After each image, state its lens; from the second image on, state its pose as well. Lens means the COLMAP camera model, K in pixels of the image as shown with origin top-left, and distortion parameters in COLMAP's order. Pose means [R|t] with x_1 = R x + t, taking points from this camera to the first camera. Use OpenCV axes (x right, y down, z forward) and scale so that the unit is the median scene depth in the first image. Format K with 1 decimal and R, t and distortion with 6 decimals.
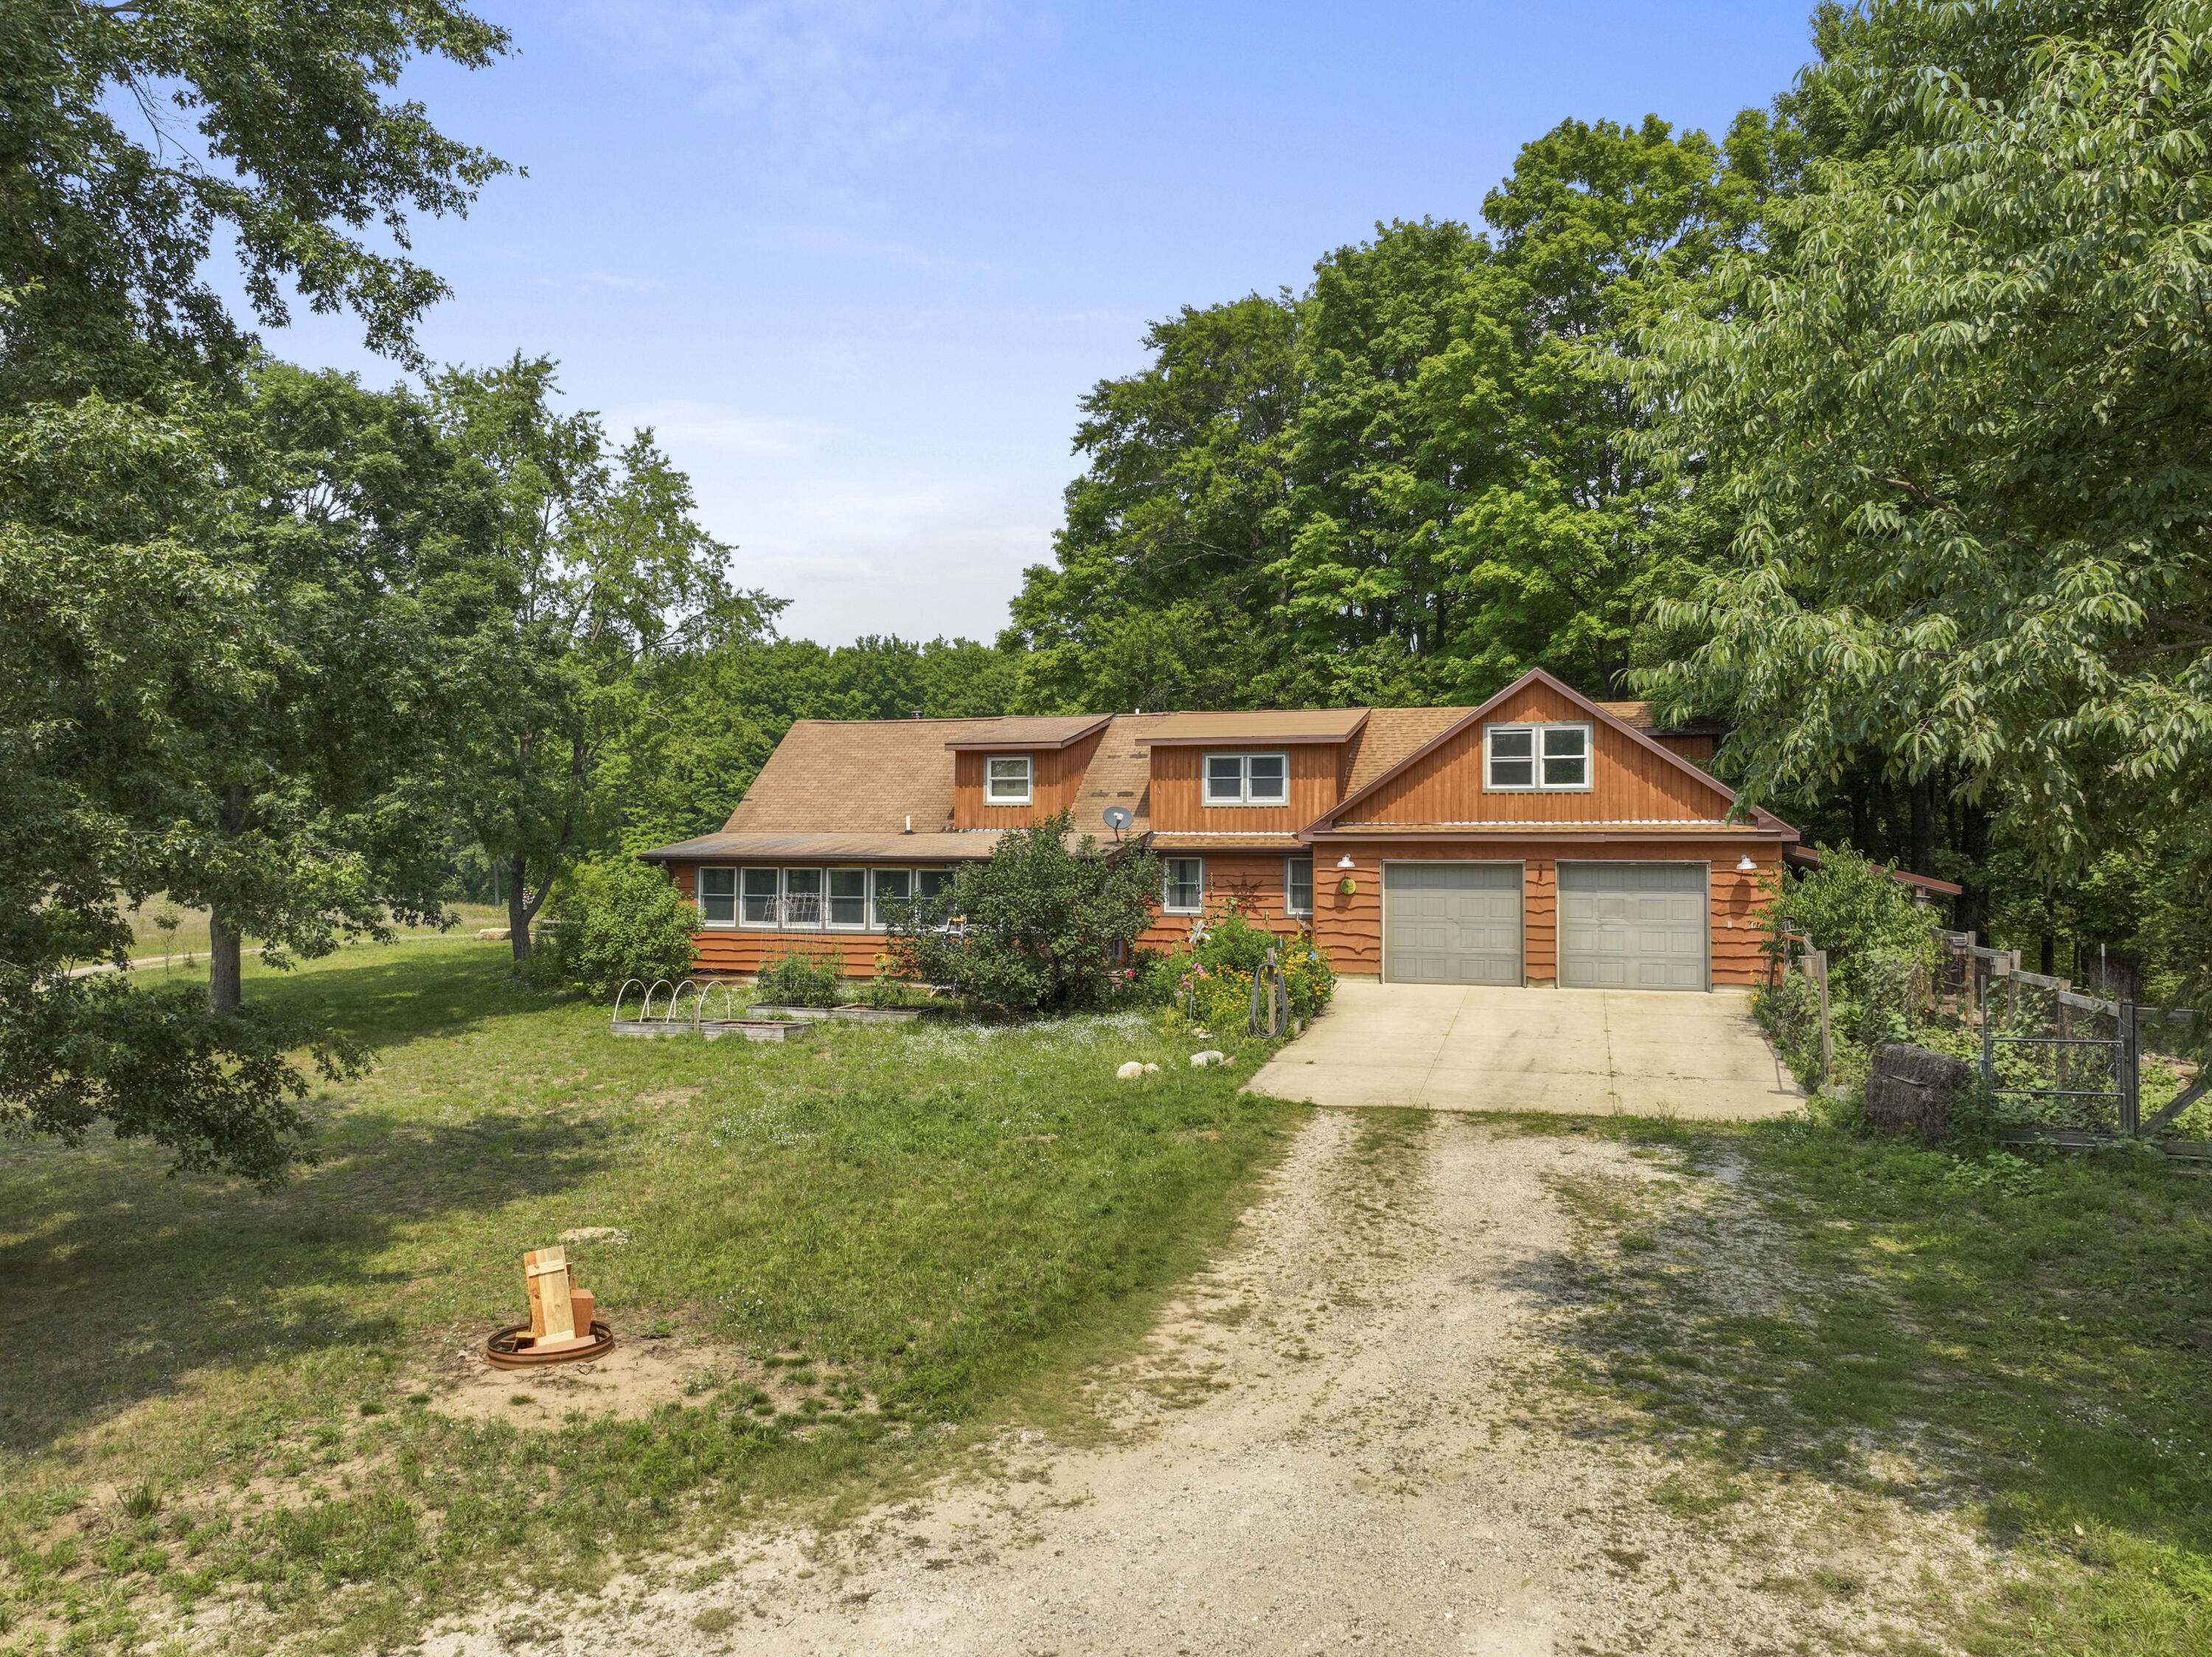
lens RADIAL K [[1555.1, 0, 1106.0], [0, 1555.1, 828.5], [0, 0, 1]] dist [0.012727, 0.001417]
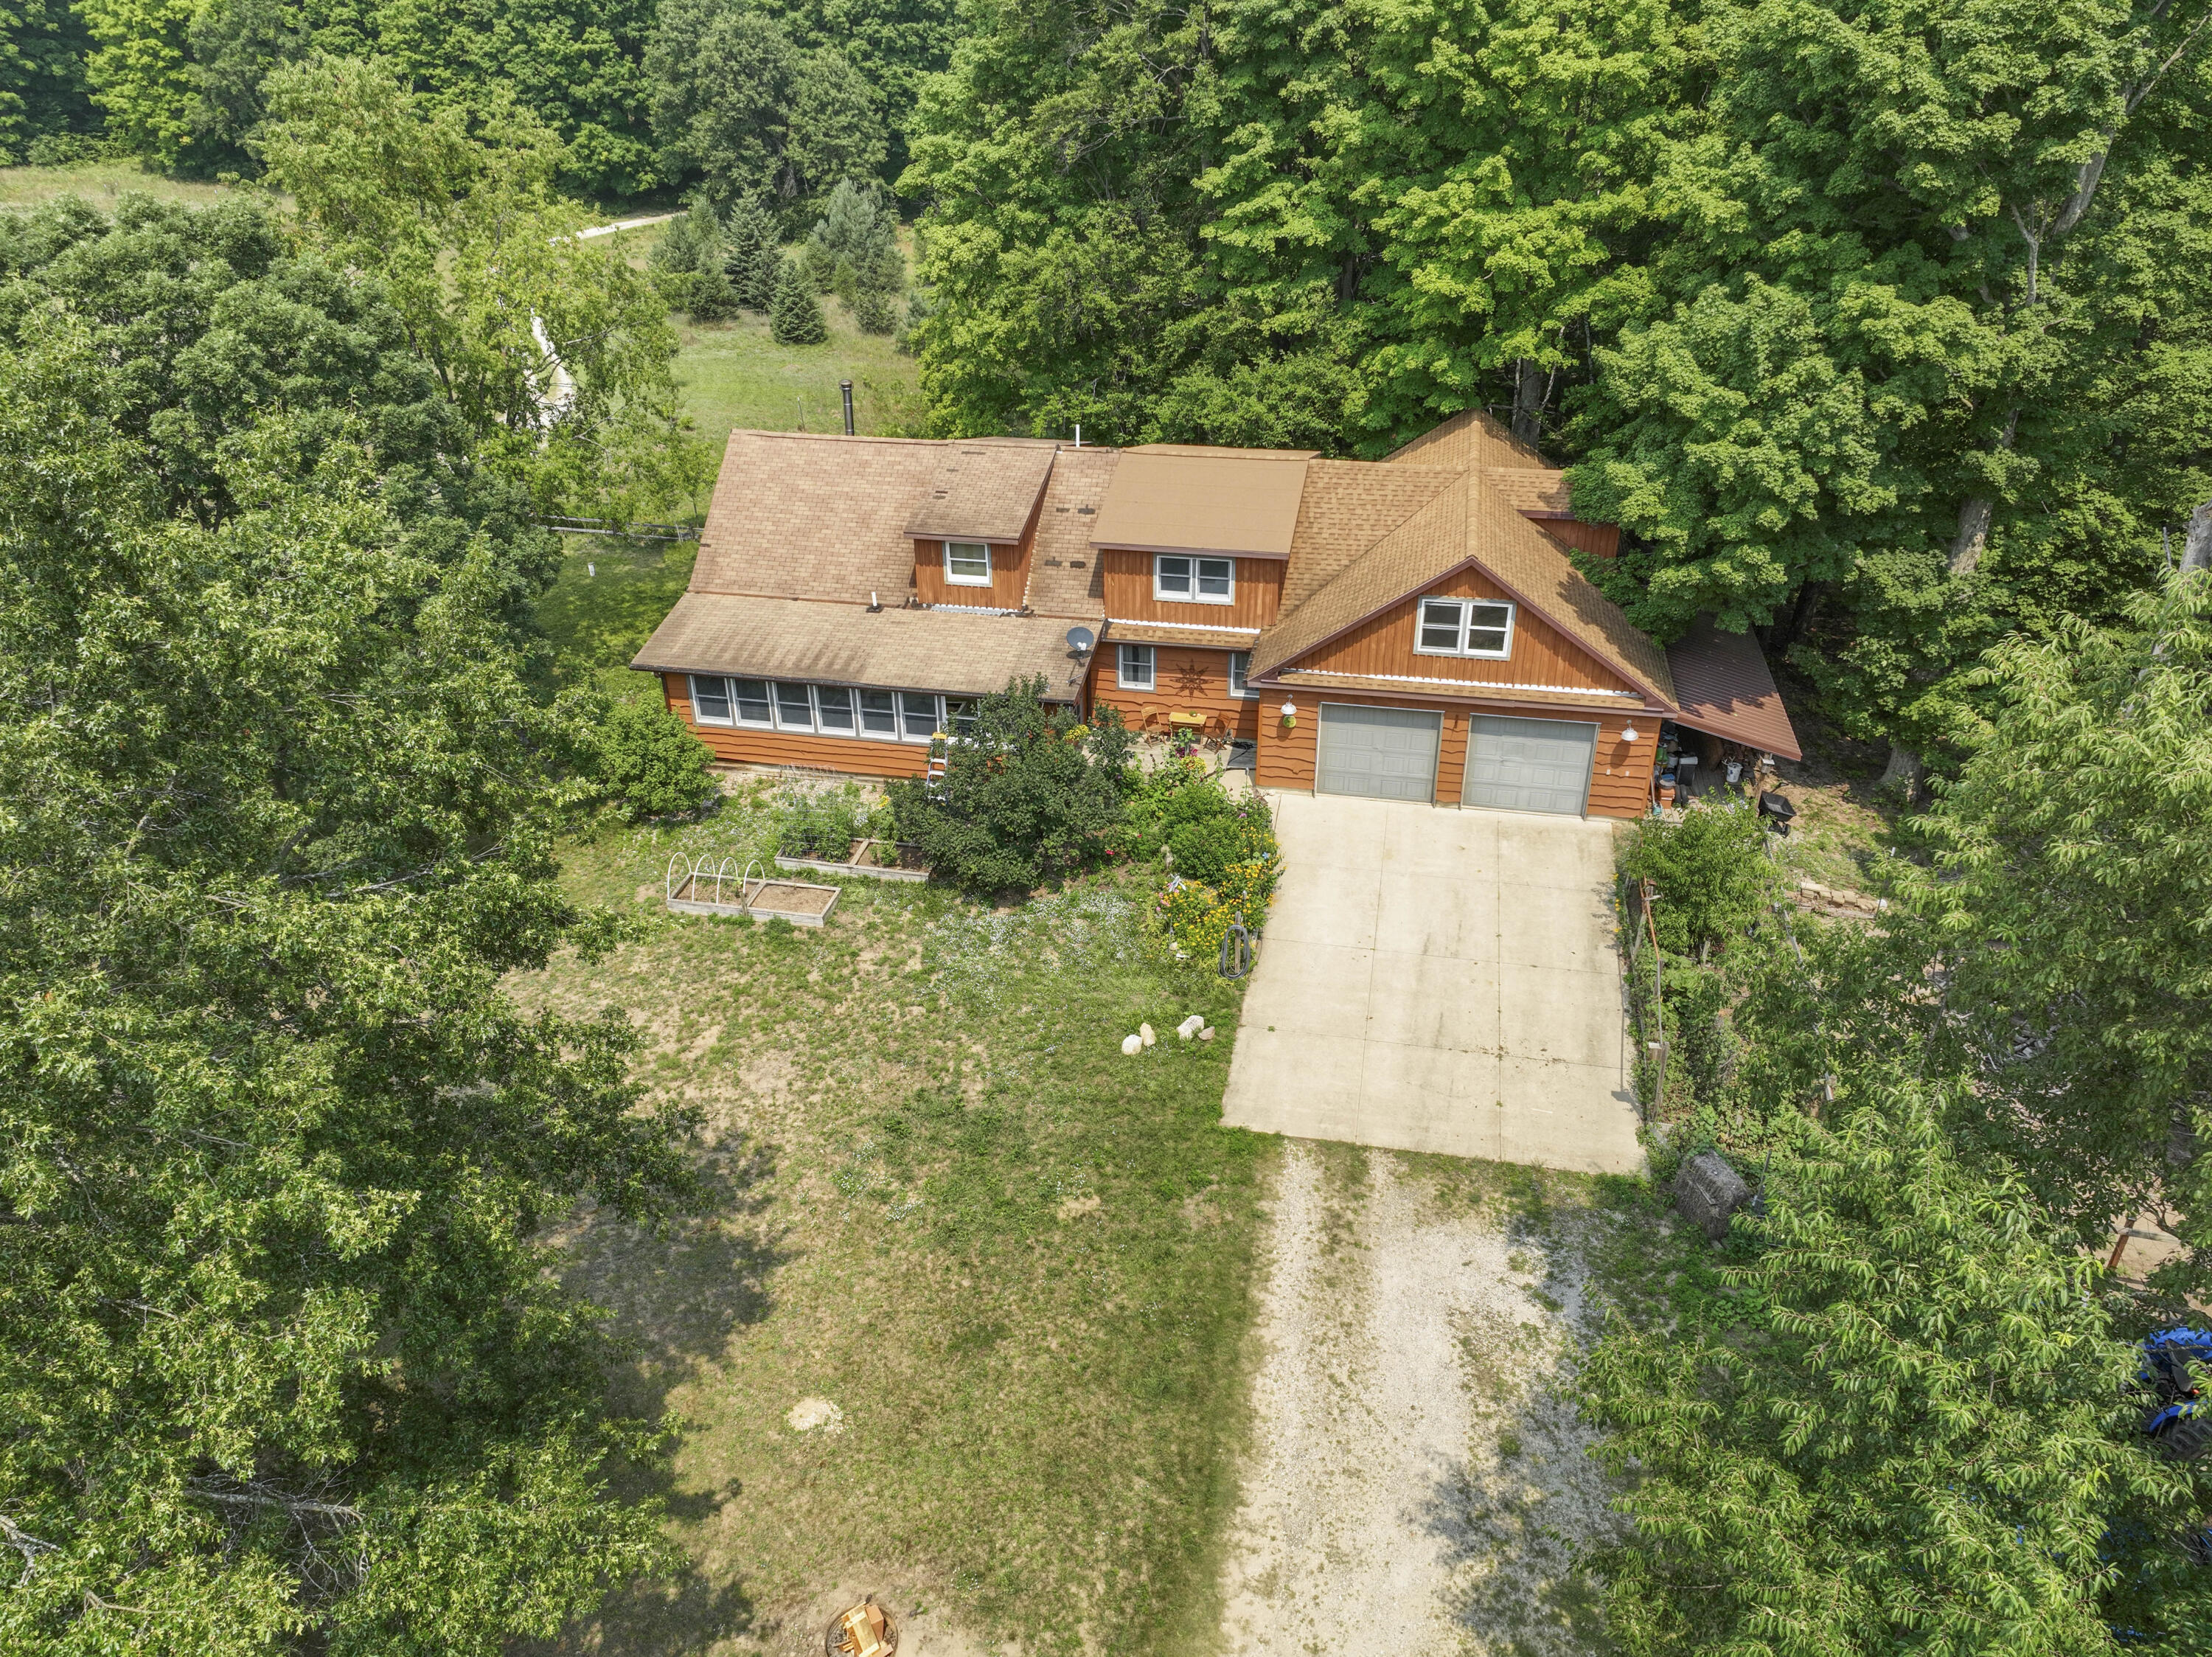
lens RADIAL K [[1541.5, 0, 1106.0], [0, 1541.5, 828.5], [0, 0, 1]] dist [0.001212, 0.000822]
pose [[0.995711, -0.061539, 0.069080, -0.062677], [0.016911, 0.855172, 0.518068, -0.497012], [-0.090957, -0.514678, 0.852545, 0.010242]]
